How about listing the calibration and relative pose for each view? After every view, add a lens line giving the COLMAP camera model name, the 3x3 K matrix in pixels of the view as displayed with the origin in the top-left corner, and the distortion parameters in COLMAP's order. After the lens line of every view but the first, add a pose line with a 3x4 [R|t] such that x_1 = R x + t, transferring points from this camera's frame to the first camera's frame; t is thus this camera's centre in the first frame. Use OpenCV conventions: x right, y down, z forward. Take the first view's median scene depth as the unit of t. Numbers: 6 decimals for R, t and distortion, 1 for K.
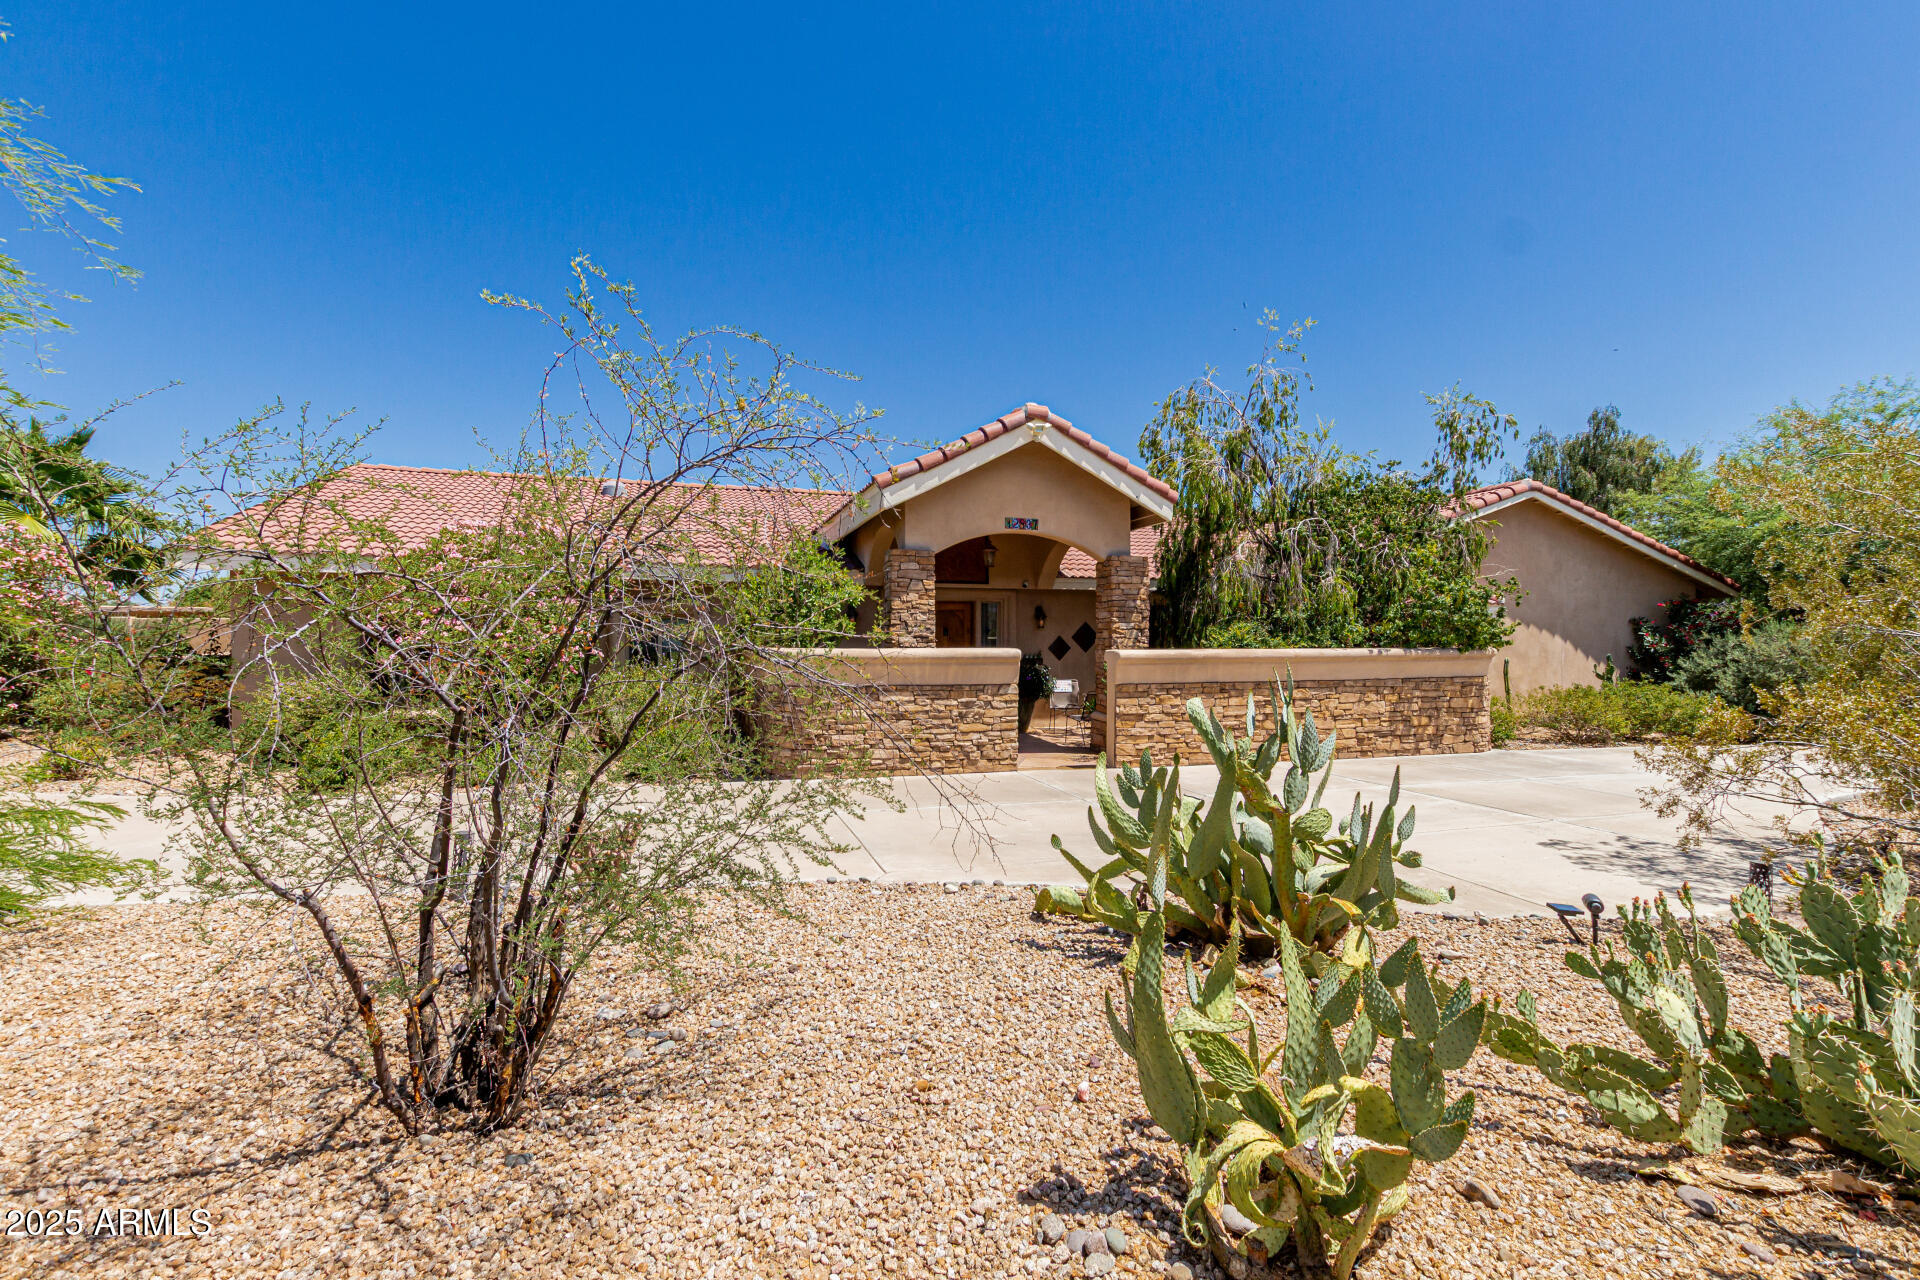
lens RADIAL K [[947.0, 0, 956.8], [0, 947.0, 648.5], [0, 0, 1]] dist [0.010999, 0.000321]
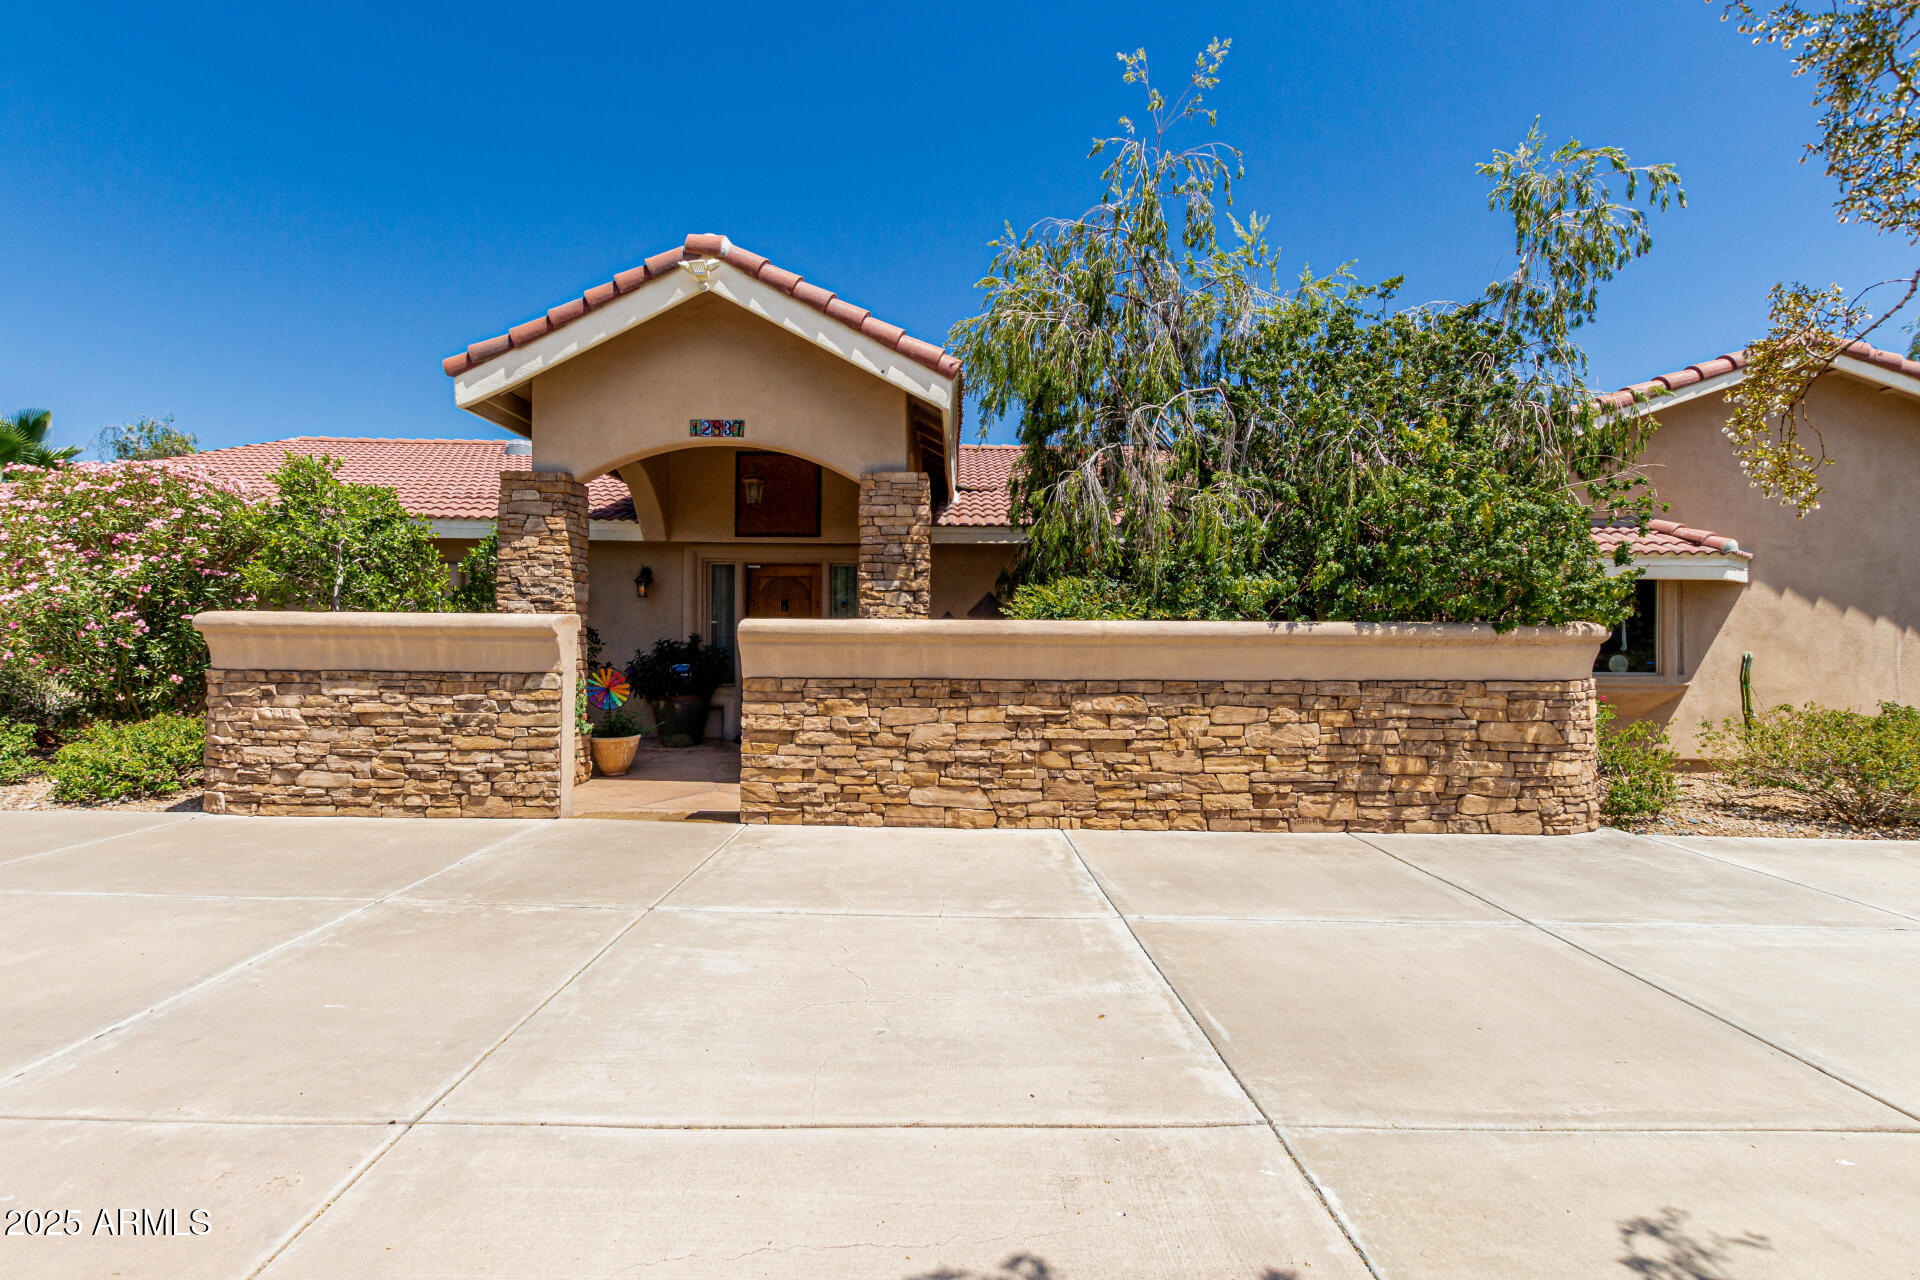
lens RADIAL K [[947.0, 0, 960.5], [0, 947.0, 628.1], [0, 0, 1]] dist [0.010999, 0.000321]
pose [[0.943351, 0.003780, -0.331774, 0.458490], [-0.010480, 0.999776, -0.018406, 0.015469], [0.331630, 0.020840, 0.943179, 0.467435]]
